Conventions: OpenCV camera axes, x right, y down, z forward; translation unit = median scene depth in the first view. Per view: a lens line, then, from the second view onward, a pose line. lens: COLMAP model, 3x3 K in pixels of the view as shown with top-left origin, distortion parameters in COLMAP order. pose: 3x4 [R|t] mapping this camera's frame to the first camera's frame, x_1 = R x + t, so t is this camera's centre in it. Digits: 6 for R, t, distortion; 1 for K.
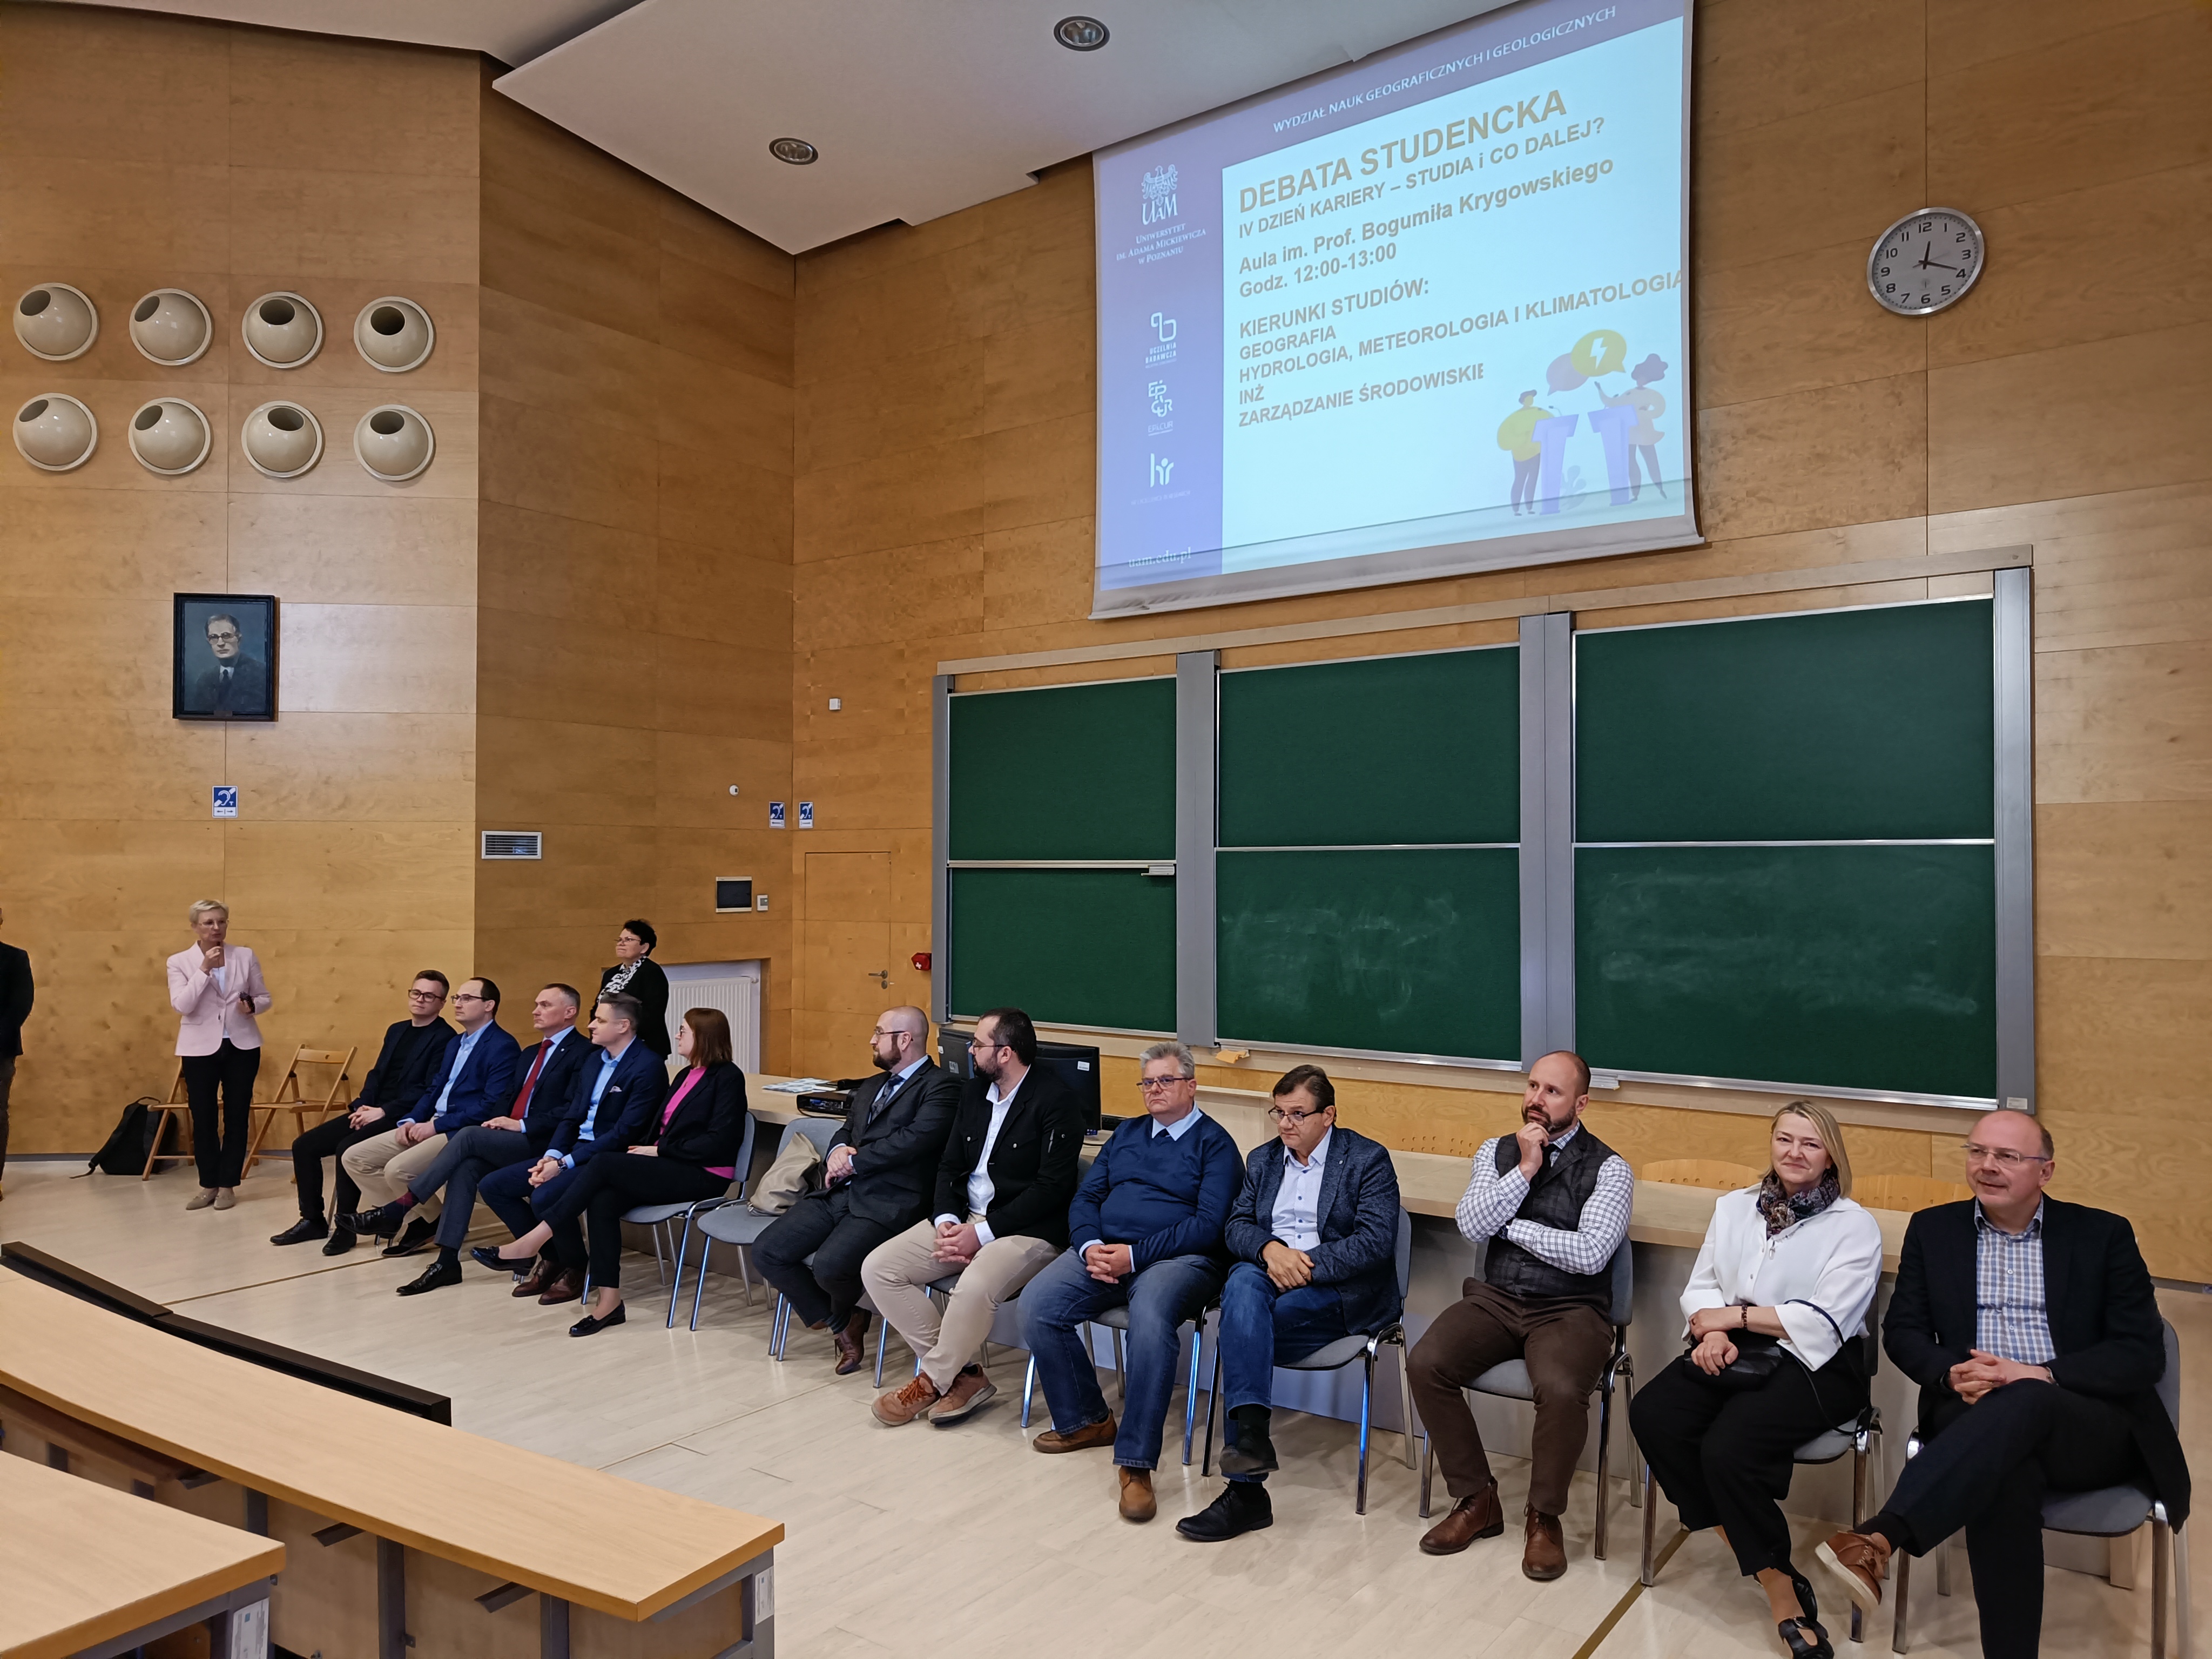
lens RADIAL K [[1549.1, 0, 1078.5], [0, 1549.1, 838.9], [0, 0, 1]] dist [0.013662, 0.005631]
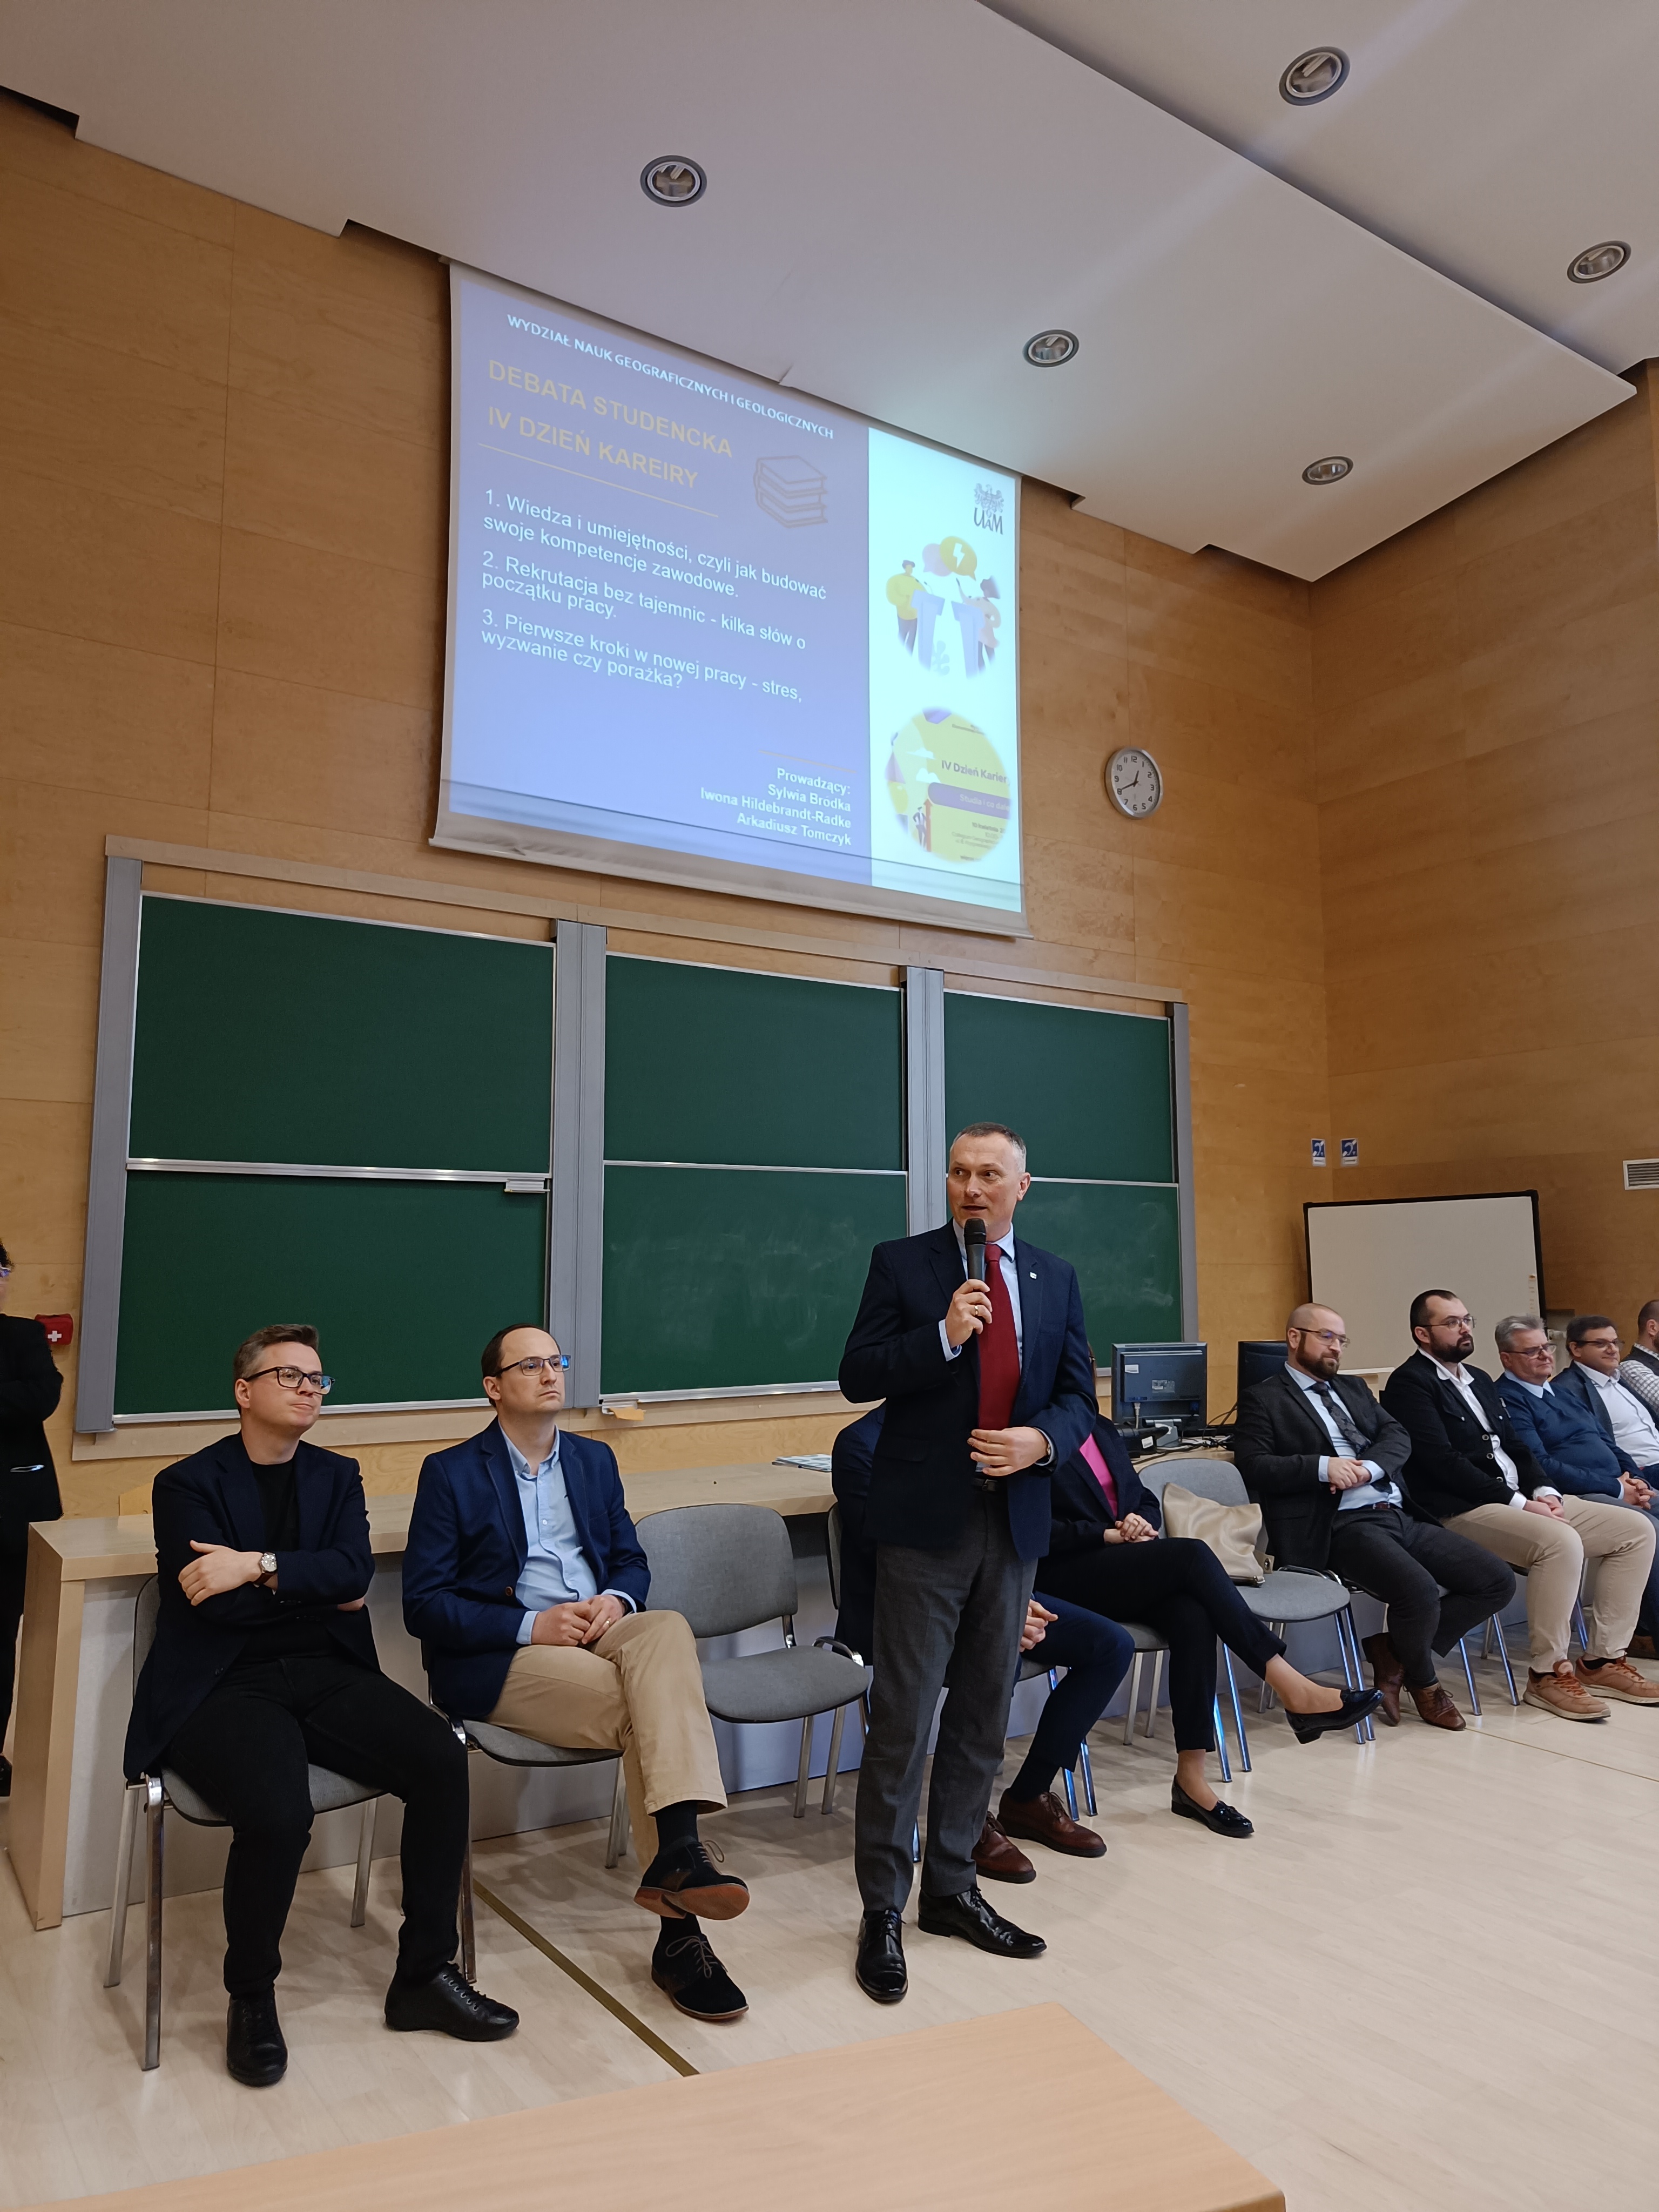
lens RADIAL K [[1570.2, 0, 839.6], [0, 1570.2, 1107.6], [0, 0, 1]] dist [0.008202, 0.008693]
pose [[0.321885, 0.105767, 0.940853, -0.649136], [-0.013469, 0.994152, -0.107151, 0.064846], [-0.946683, 0.021818, 0.321427, 0.595947]]
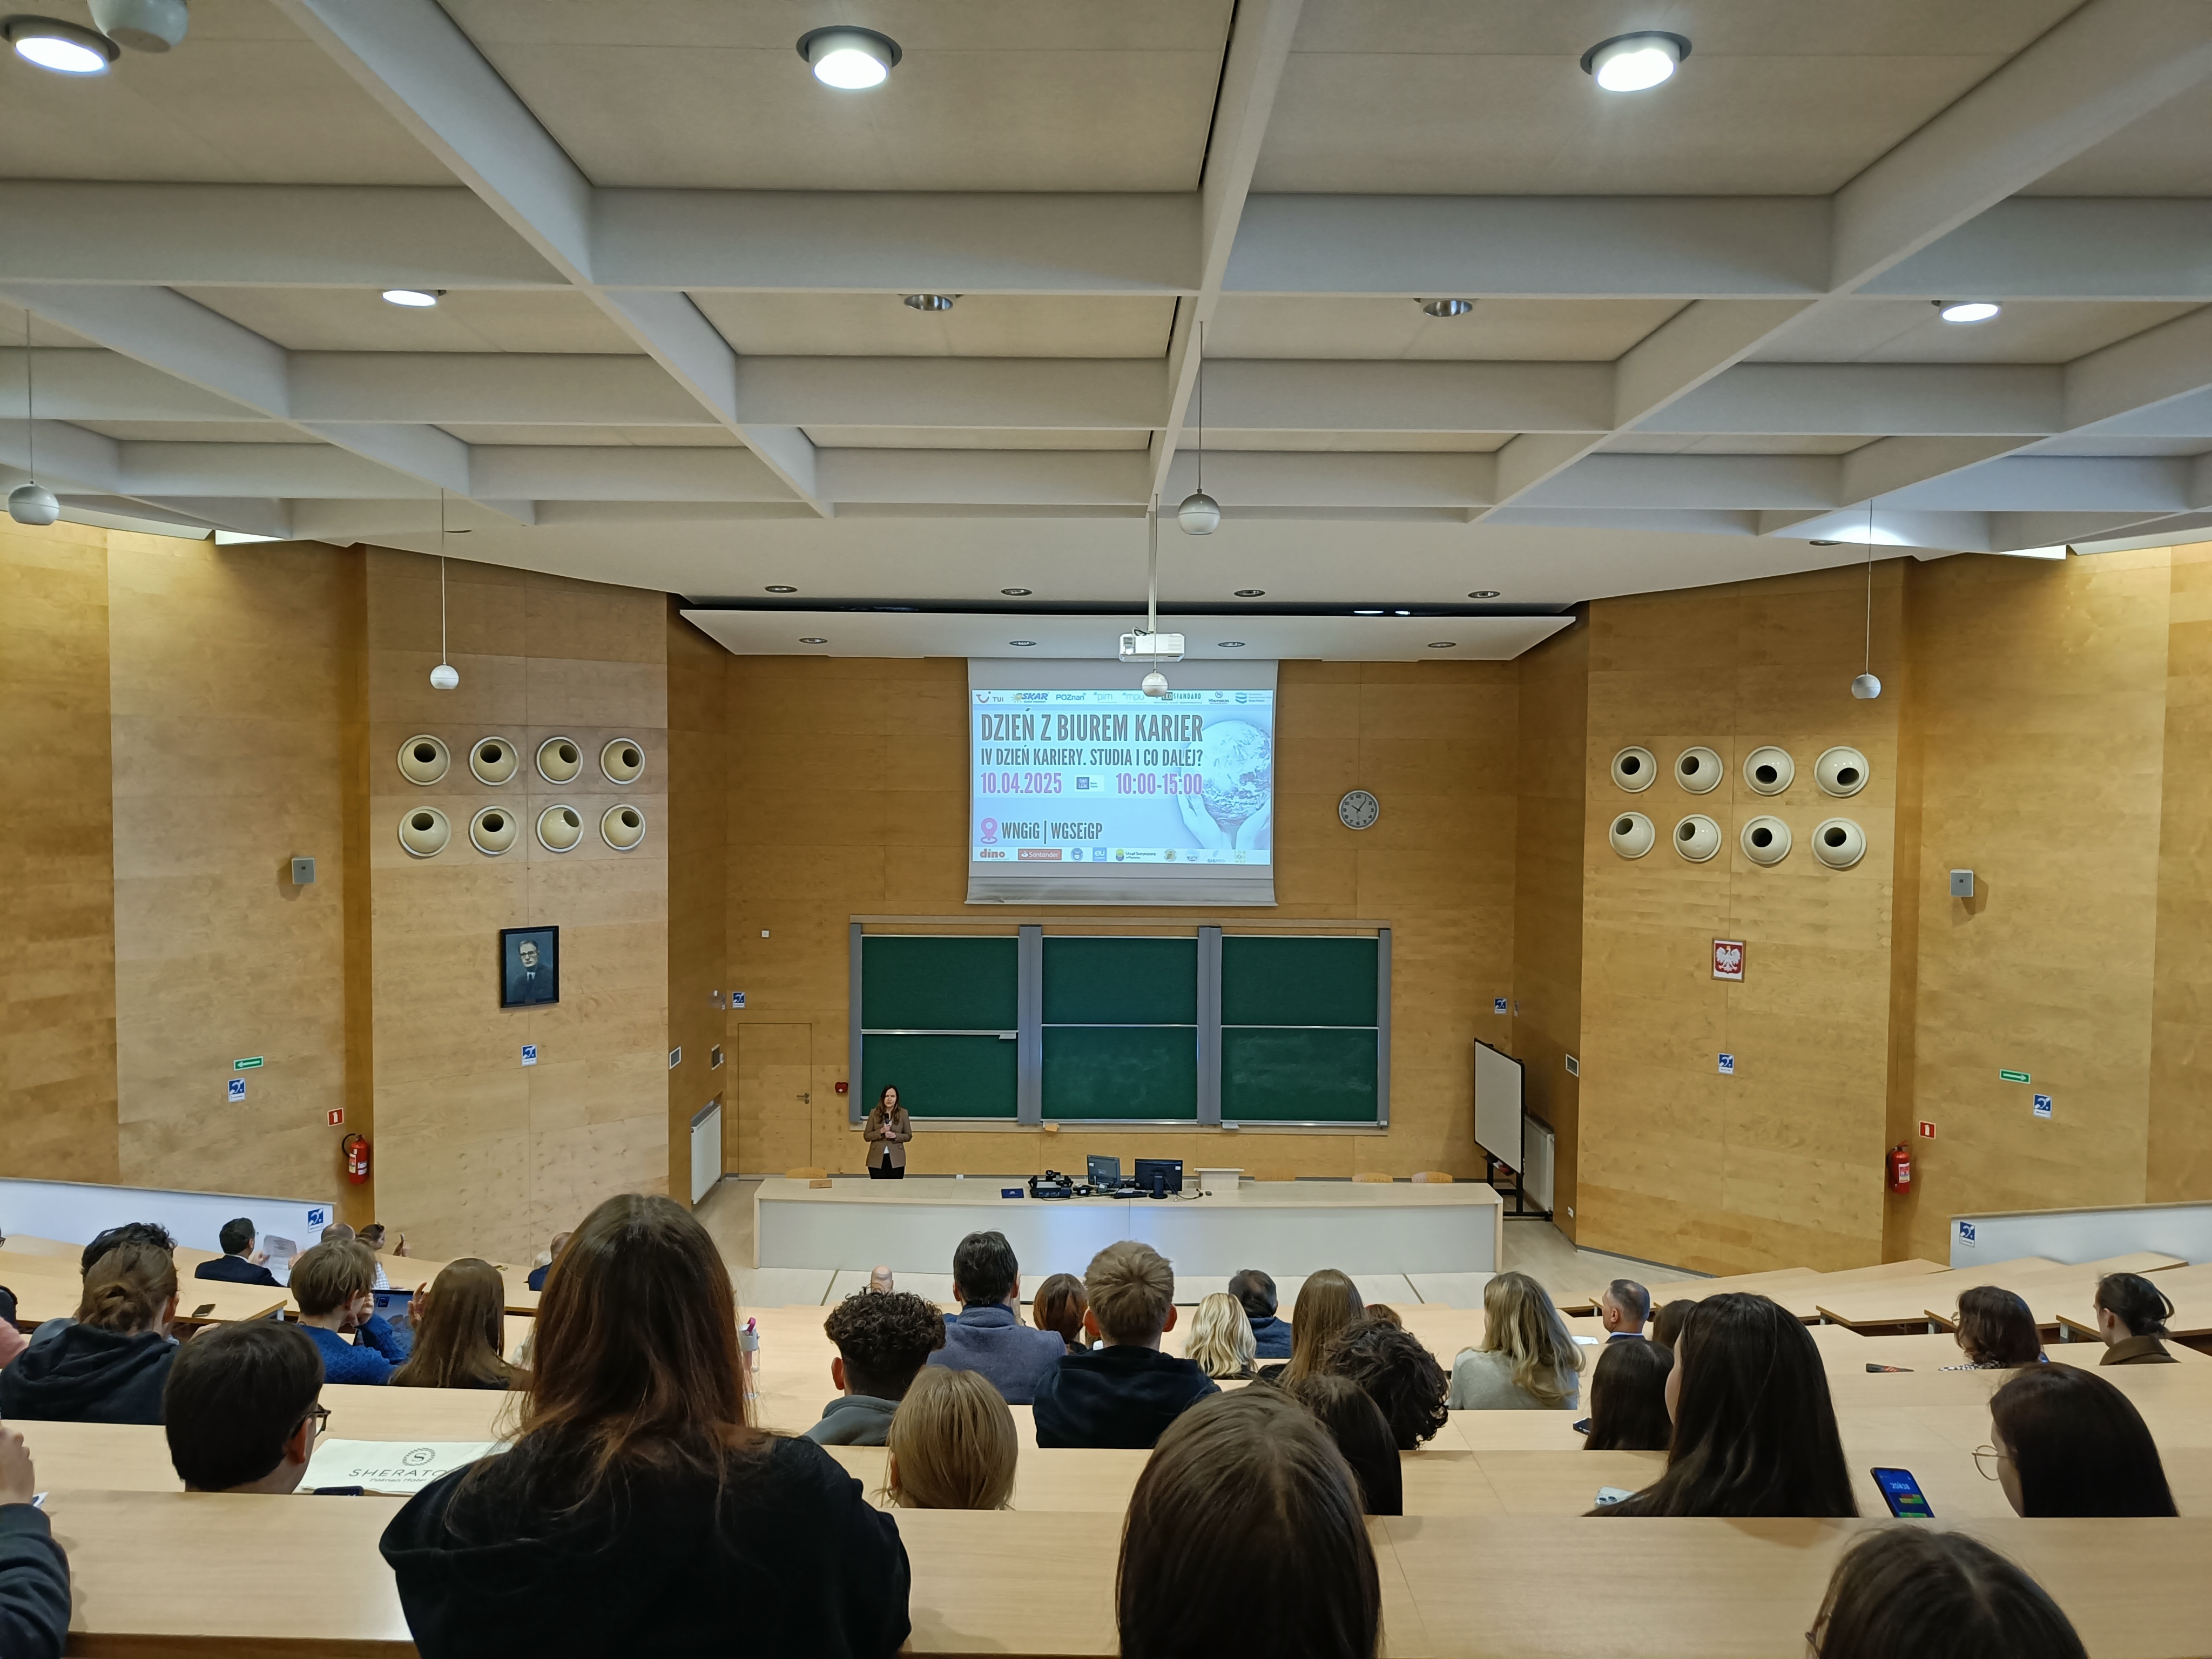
lens RADIAL K [[1570.2, 0, 1075.8], [0, 1570.2, 818.3], [0, 0, 1]] dist [0.008202, 0.008693]
pose [[0.800630, -0.020842, 0.598797, -1.065425], [-0.015967, 0.998298, 0.056096, -0.368879], [-0.598947, -0.054473, 0.798934, -0.625023]]
